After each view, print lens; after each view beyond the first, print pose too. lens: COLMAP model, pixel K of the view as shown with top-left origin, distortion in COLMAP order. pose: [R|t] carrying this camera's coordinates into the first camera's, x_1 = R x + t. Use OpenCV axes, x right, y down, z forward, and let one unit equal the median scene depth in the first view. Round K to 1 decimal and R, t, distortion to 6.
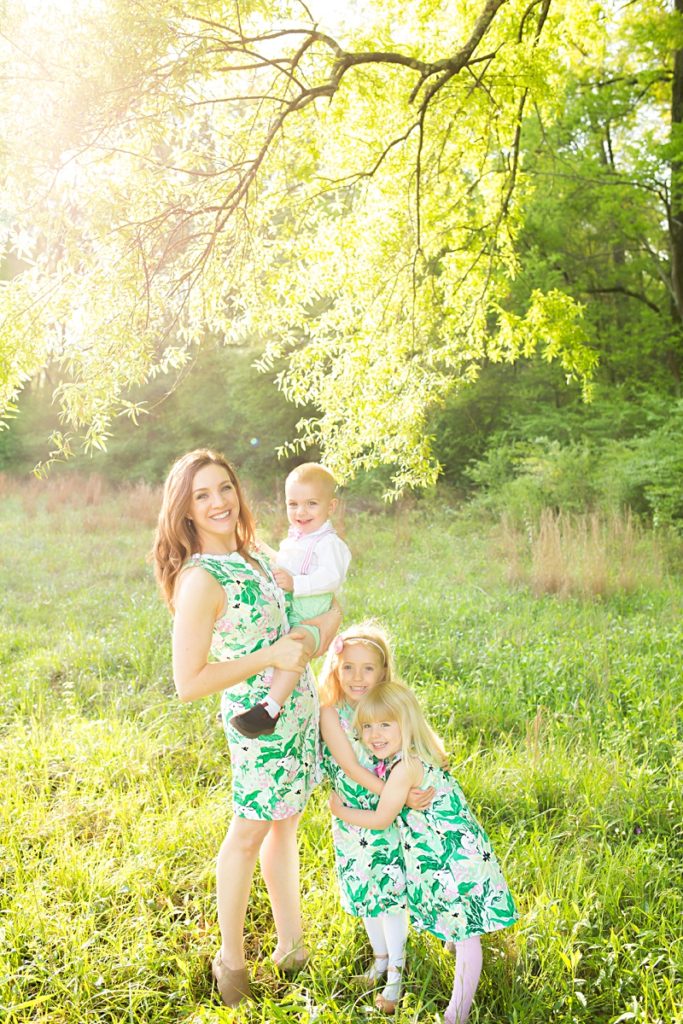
lens RADIAL K [[1024.0, 0, 340.5], [0, 1024.0, 488.8], [0, 0, 1]] dist [-0.028288, 0.033031]
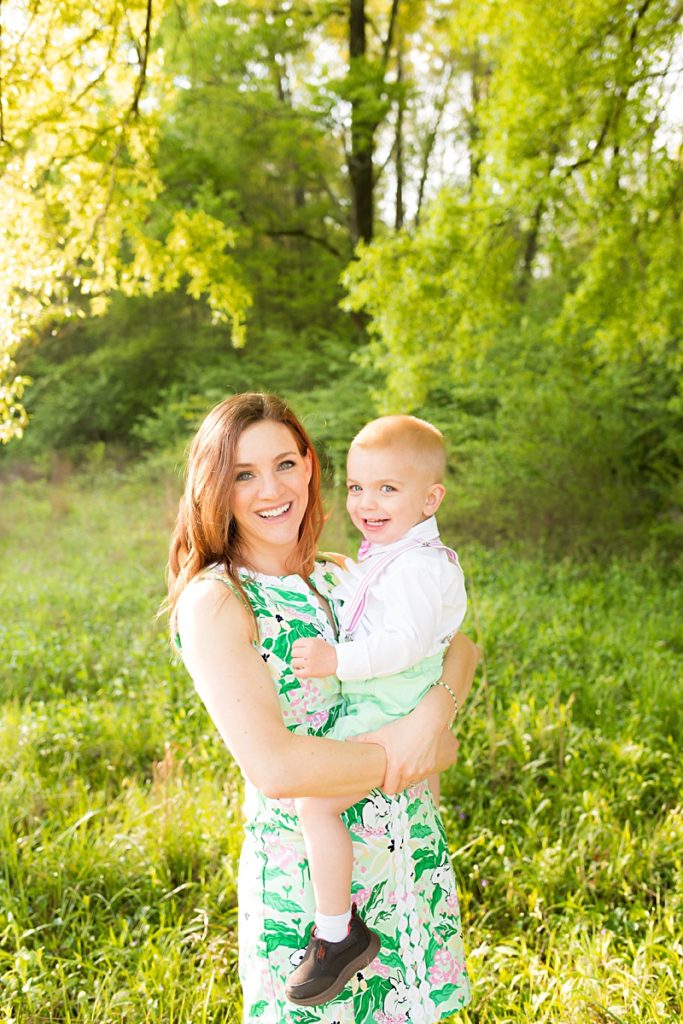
lens RADIAL K [[1062.4, 0, 373.4], [0, 1062.4, 530.8], [0, 0, 1]] dist [-0.077005, 0.015458]
pose [[0.947672, -0.053128, 0.314795, 0.065562], [0.027610, 0.996000, 0.084976, -0.005305], [-0.318050, -0.071838, 0.945348, 0.145885]]
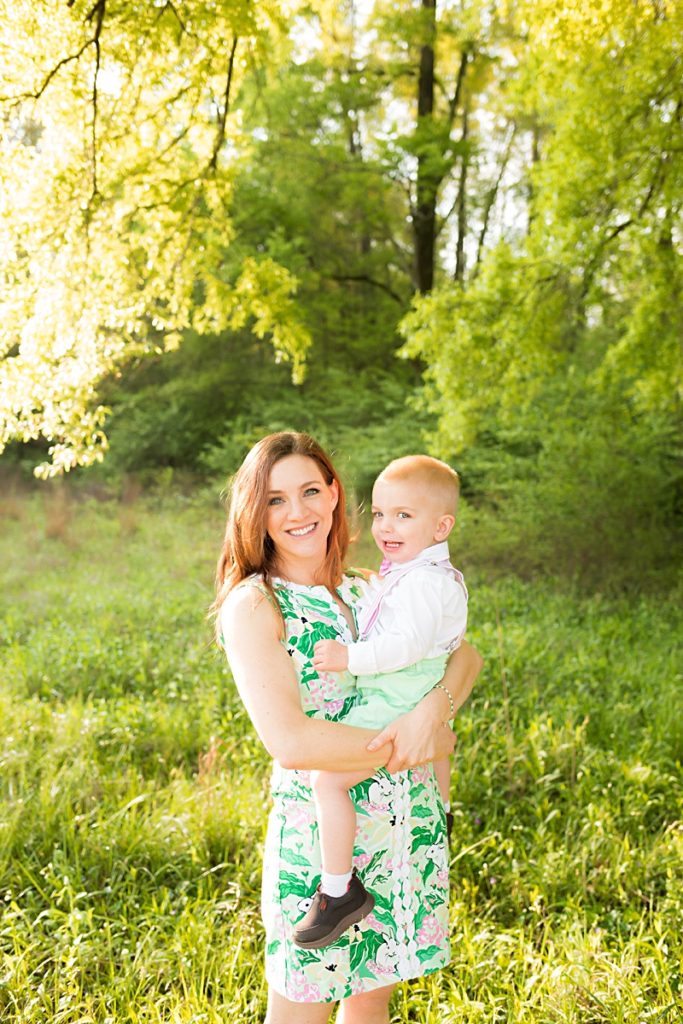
lens RADIAL K [[1011.9, 0, 377.2], [0, 1011.9, 546.1], [0, 0, 1]] dist [-0.077435, -0.000077]
pose [[0.962559, -0.006640, 0.270992, 0.065398], [-0.012719, 0.997493, 0.069619, -0.004688], [-0.270775, -0.070459, 0.960061, 0.114692]]
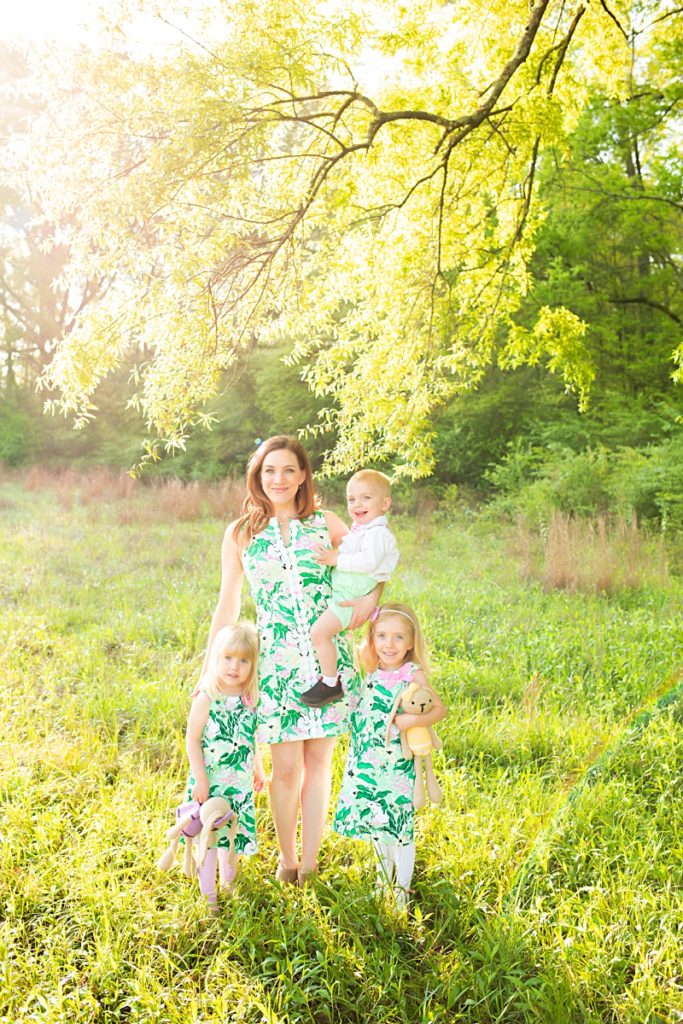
lens RADIAL K [[1024.0, 0, 340.5], [0, 1024.0, 488.8], [0, 0, 1]] dist [-0.028288, 0.033031]
pose [[0.999493, 0.023140, -0.021866, -0.005672], [-0.023161, 0.999732, -0.000693, 0.004454], [0.021844, 0.001199, 0.999761, -0.115442]]
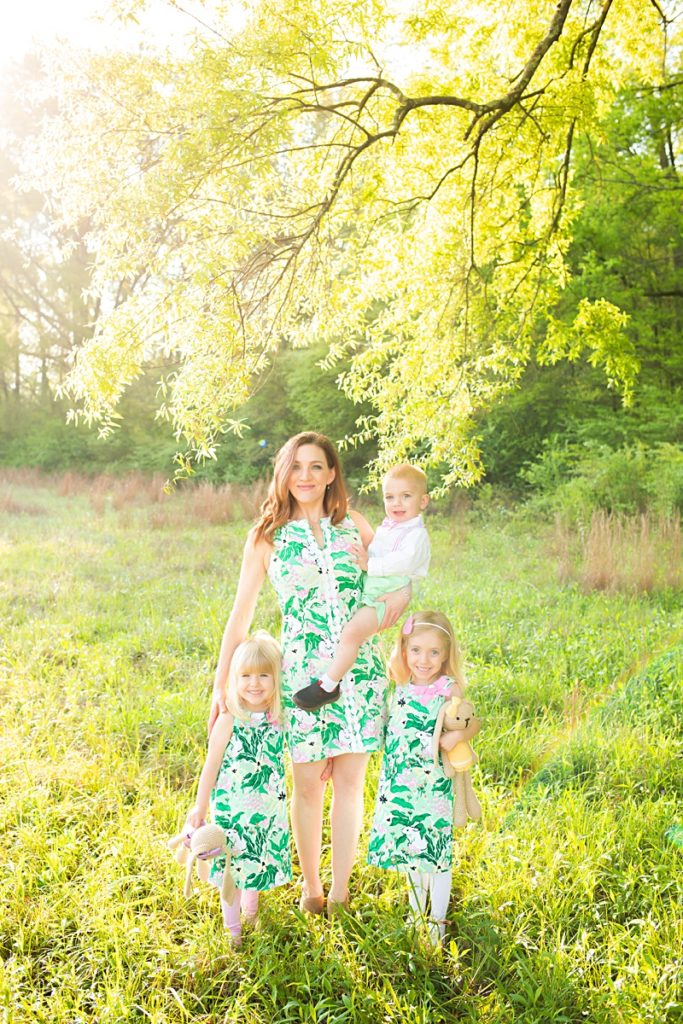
lens RADIAL K [[1024.0, 0, 340.5], [0, 1024.0, 488.8], [0, 0, 1]] dist [-0.028288, 0.033031]
pose [[0.998410, 0.008612, -0.055700, -0.001337], [-0.008682, 0.999962, -0.001017, 0.003401], [0.055689, 0.001499, 0.998447, -0.081284]]
